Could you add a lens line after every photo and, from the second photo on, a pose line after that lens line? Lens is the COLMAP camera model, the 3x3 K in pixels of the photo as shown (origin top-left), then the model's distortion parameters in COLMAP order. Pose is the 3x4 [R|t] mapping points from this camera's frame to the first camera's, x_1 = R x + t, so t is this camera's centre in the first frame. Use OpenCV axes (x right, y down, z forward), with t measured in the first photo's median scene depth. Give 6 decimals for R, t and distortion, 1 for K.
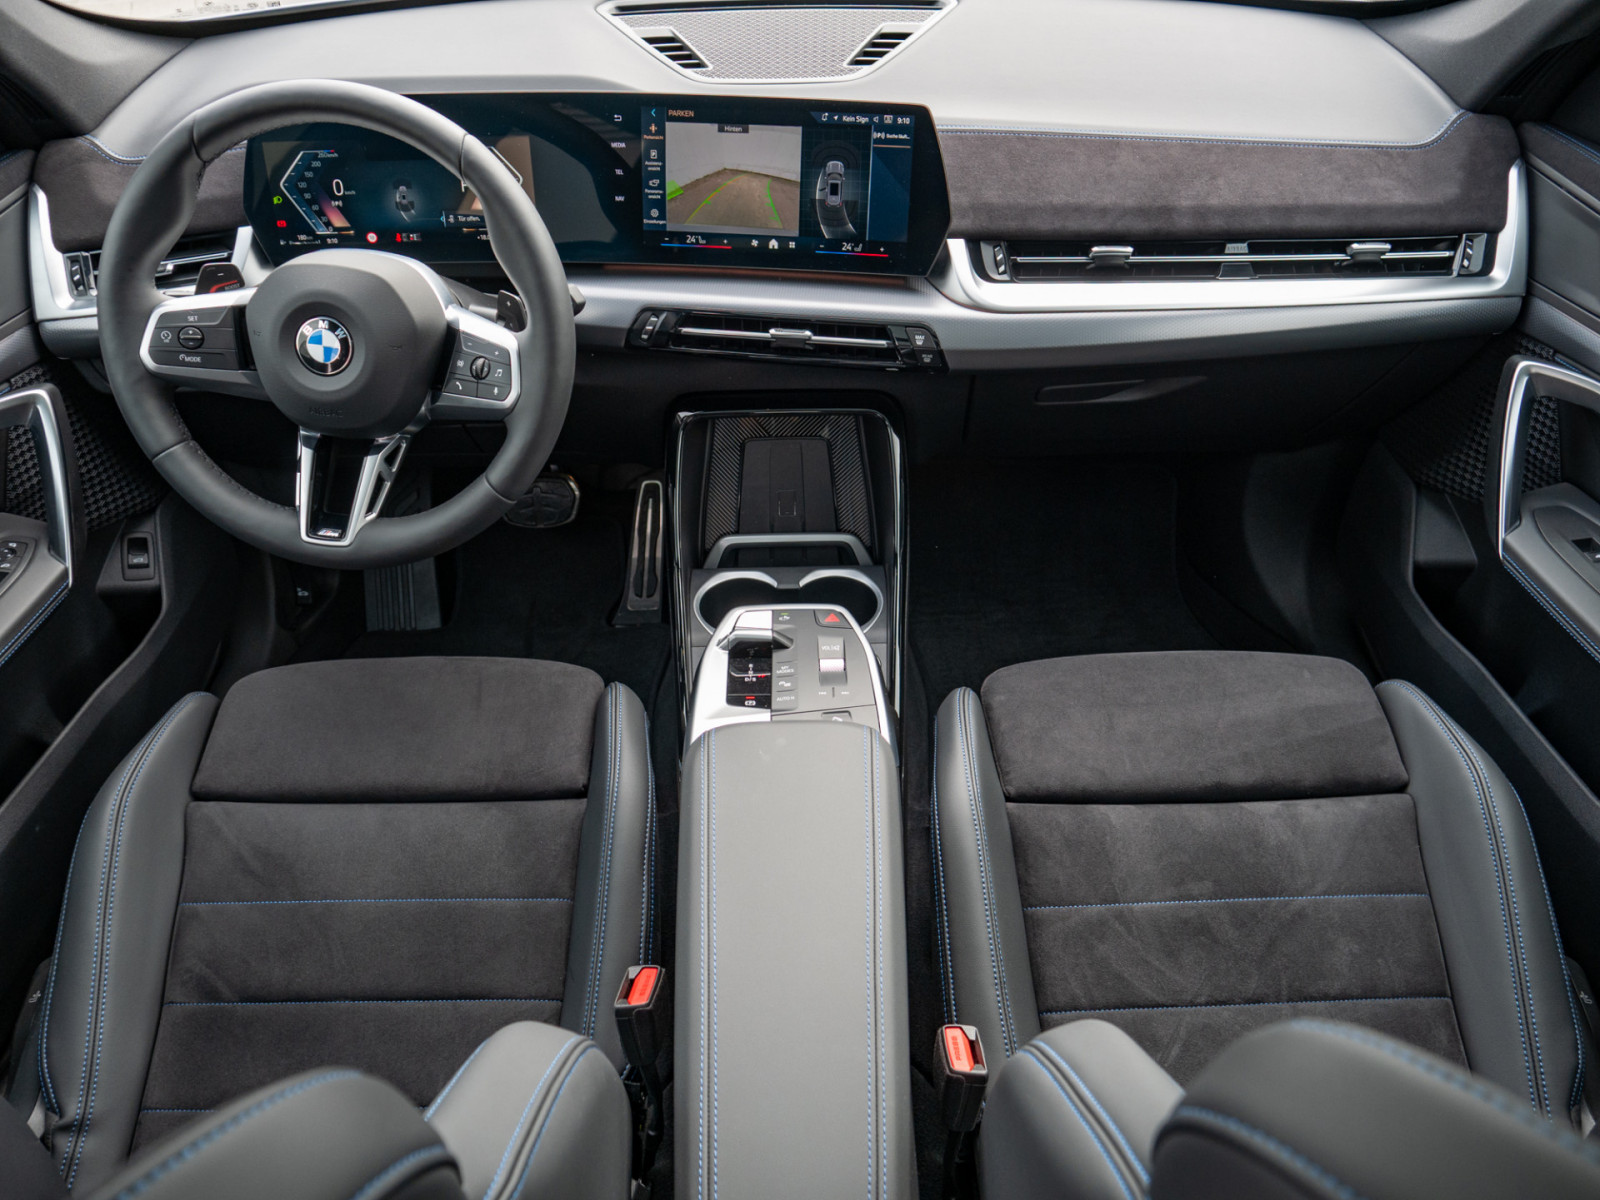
lens RADIAL K [[1129.8, 0, 807.7], [0, 1129.8, 606.7], [0, 0, 1]] dist [-0.055143, 0.019214]
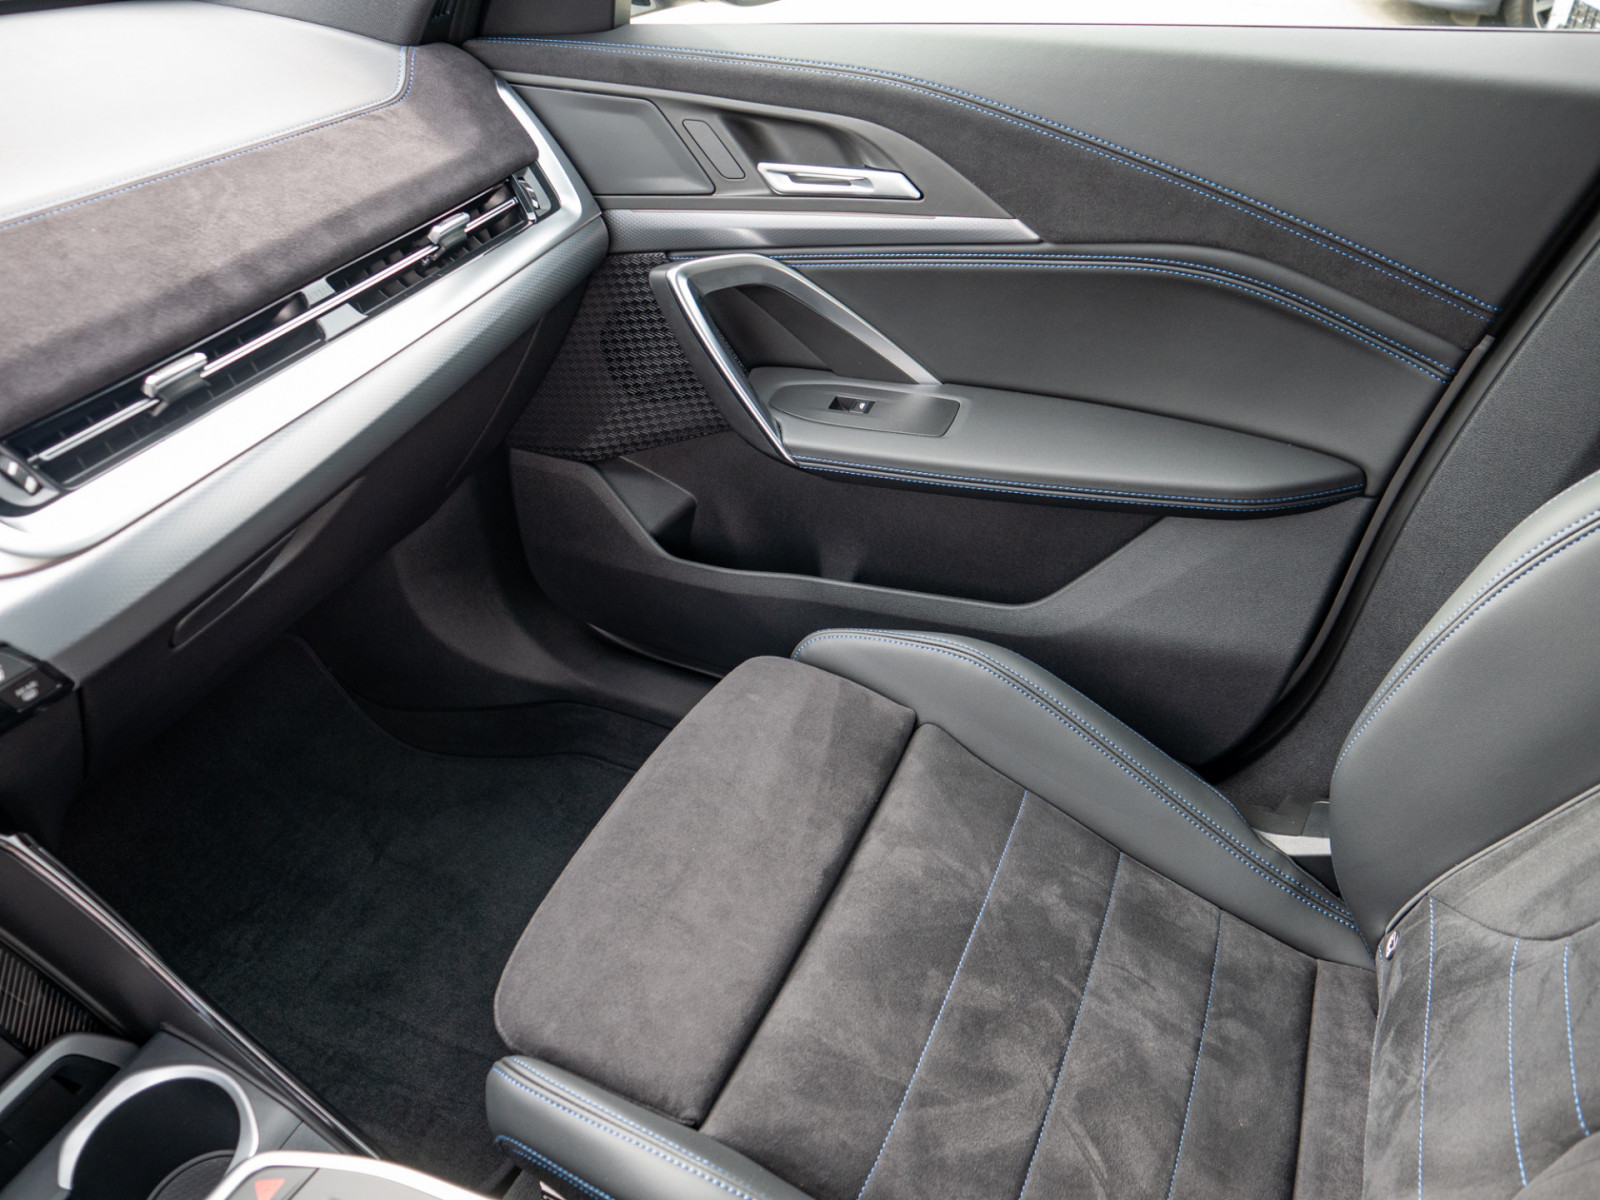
lens RADIAL K [[1129.8, 0, 800.0], [0, 1129.8, 607.0], [0, 0, 1]] dist [-0.055143, 0.019214]
pose [[0.440651, -0.555407, 0.705231, -0.074644], [0.603579, 0.764835, 0.225213, -0.151646], [-0.664470, 0.326422, 0.672256, 0.413211]]
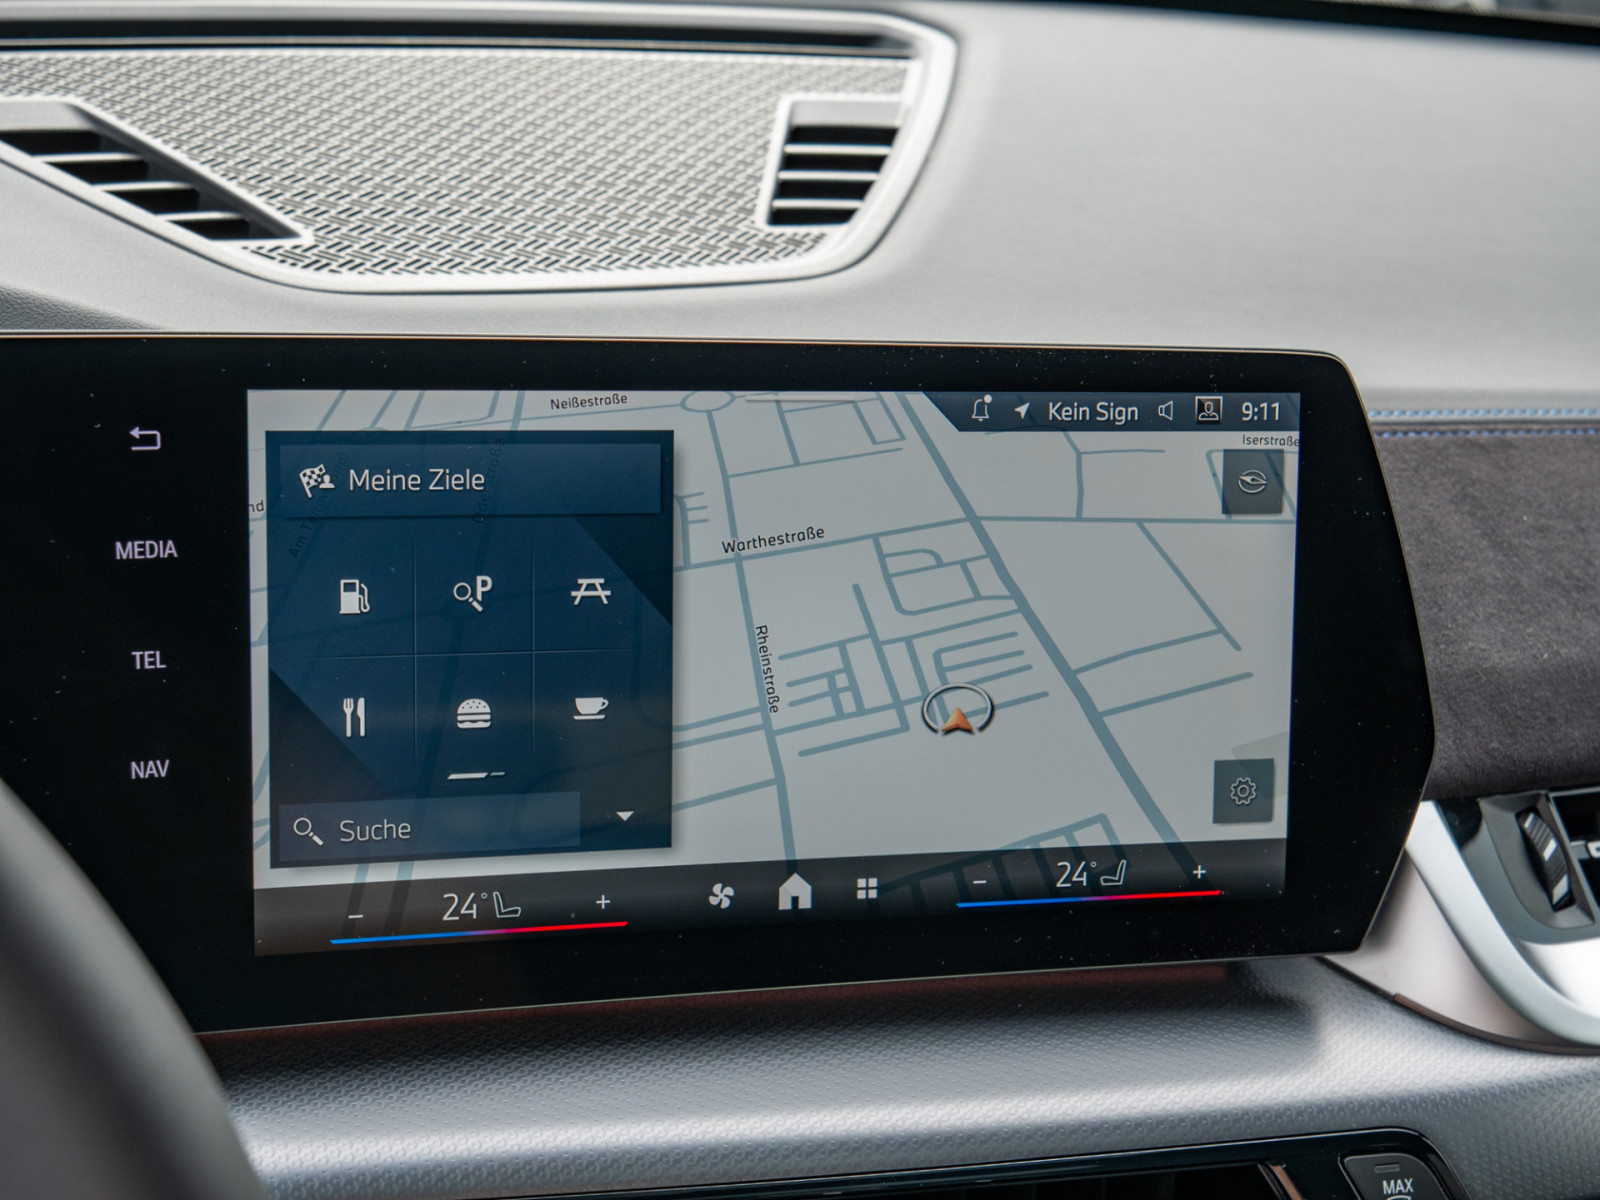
lens RADIAL K [[2667.1, 0, 804.8], [0, 2667.1, 616.5], [0, 0, 1]] dist [0.002672, 0.000000]
pose [[0.909888, -0.067341, 0.409353, -0.269632], [0.187418, 0.947028, -0.260791, -0.229066], [-0.370107, 0.314011, 0.874310, 0.469416]]
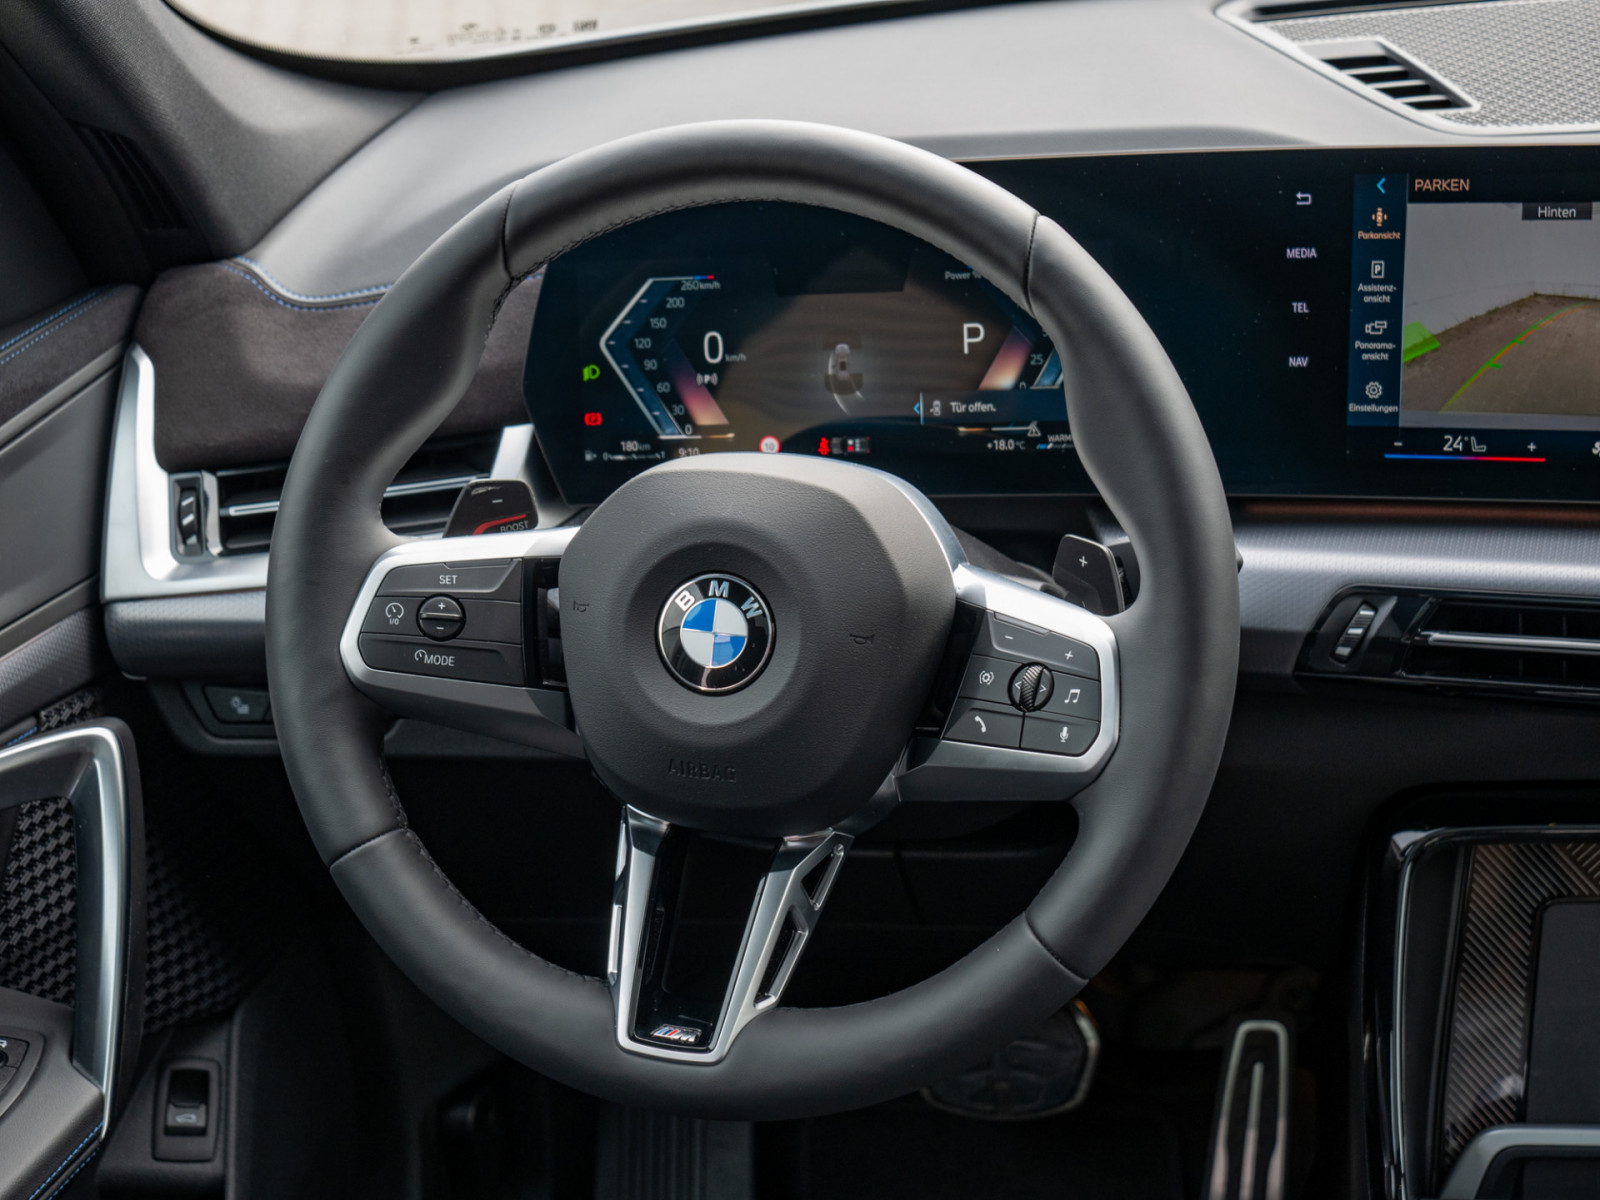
lens RADIAL K [[2667.1, 0, 802.5], [0, 2667.1, 613.4], [0, 0, 1]] dist [0.002672, 0.000000]
pose [[0.972060, 0.000389, -0.234732, -0.108729], [-0.070902, 0.953775, -0.292037, 0.076505], [0.223768, 0.300521, 0.927154, -0.047399]]
